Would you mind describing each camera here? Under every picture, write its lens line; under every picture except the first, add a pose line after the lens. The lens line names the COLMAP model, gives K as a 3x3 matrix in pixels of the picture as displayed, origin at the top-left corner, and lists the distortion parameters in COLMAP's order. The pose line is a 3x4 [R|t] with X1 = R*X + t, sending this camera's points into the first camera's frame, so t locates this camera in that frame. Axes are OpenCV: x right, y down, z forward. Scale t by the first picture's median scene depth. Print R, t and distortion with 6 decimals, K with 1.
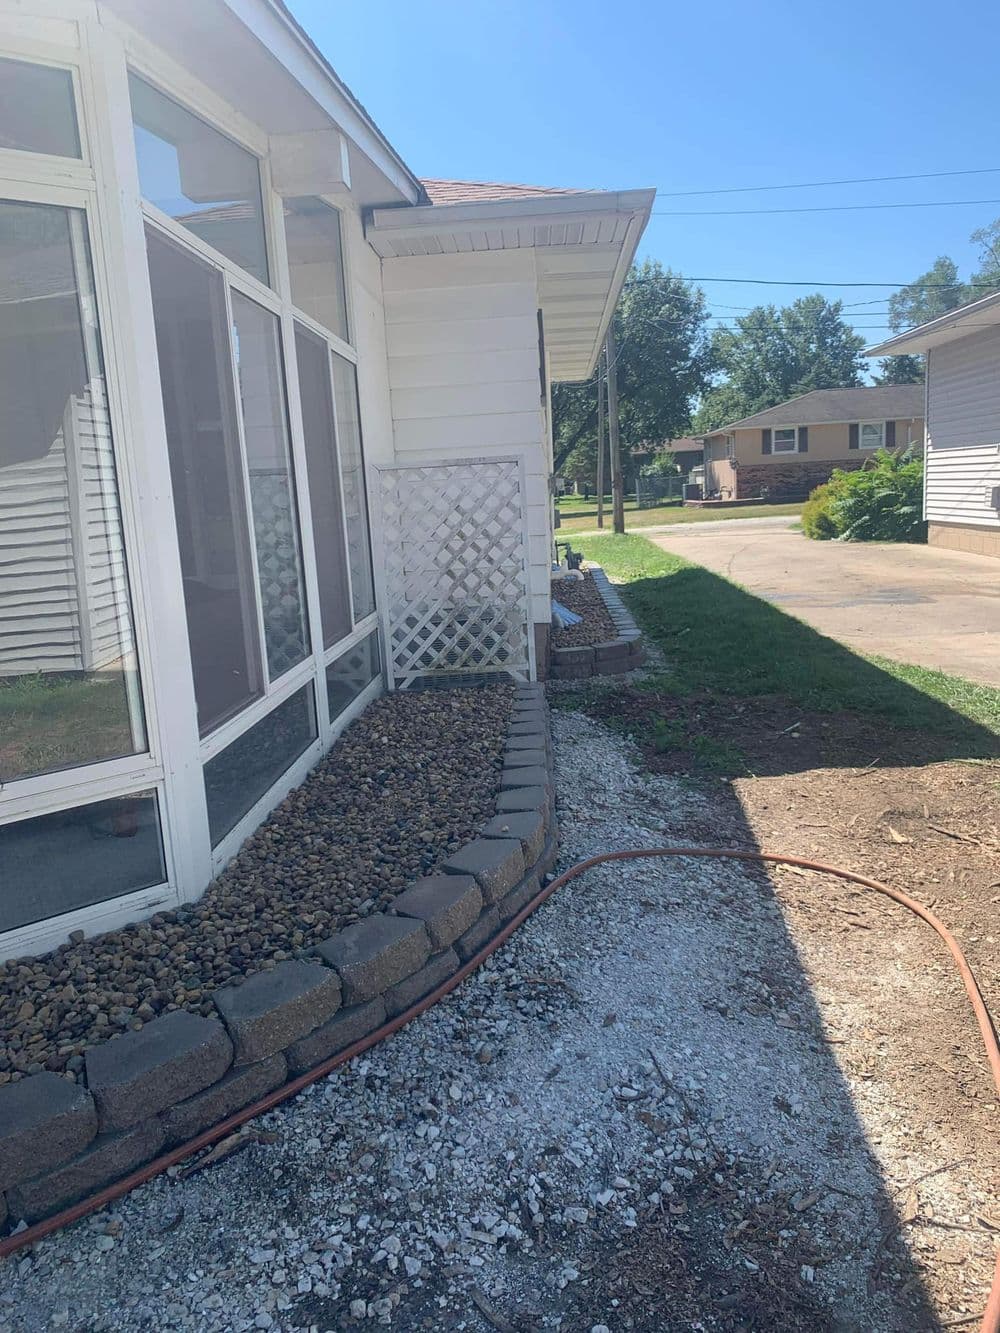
lens RADIAL K [[1019.5, 0, 494.6], [0, 1019.5, 673.1], [0, 0, 1]] dist [0.020927, -0.017254]
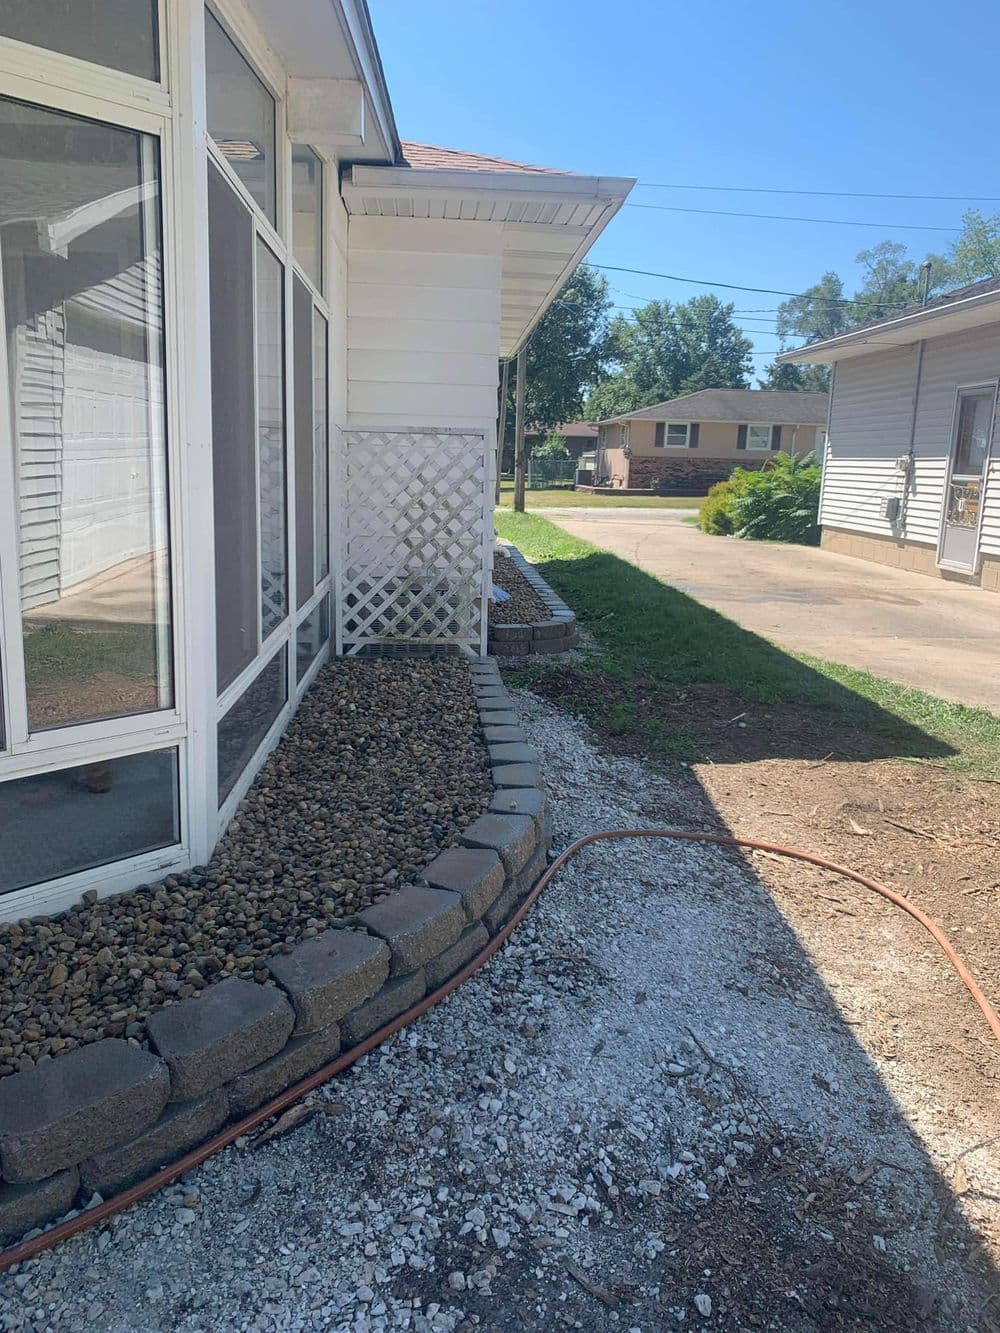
lens RADIAL K [[1019.5, 0, 498.1], [0, 1019.5, 658.9], [0, 0, 1]] dist [0.020927, -0.017254]
pose [[0.990164, 0.064596, 0.124103, -0.073961], [-0.066202, 0.997767, 0.008861, 0.000949], [-0.123254, -0.016990, 0.992230, 0.003919]]
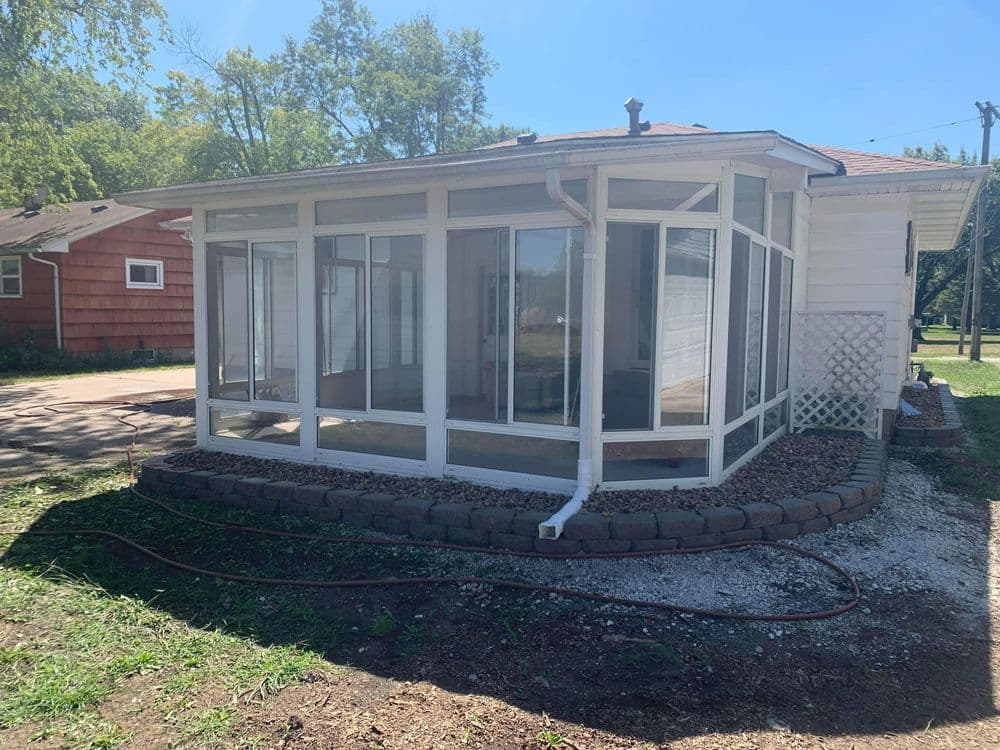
lens RADIAL K [[764.8, 0, 502.2], [0, 764.8, 369.1], [0, 0, 1]] dist [0.020927, -0.017254]
pose [[0.900480, 0.100671, -0.423084, 0.001278], [-0.139055, 0.988418, -0.060769, 0.060483], [0.412066, 0.113553, 0.904050, -0.475601]]
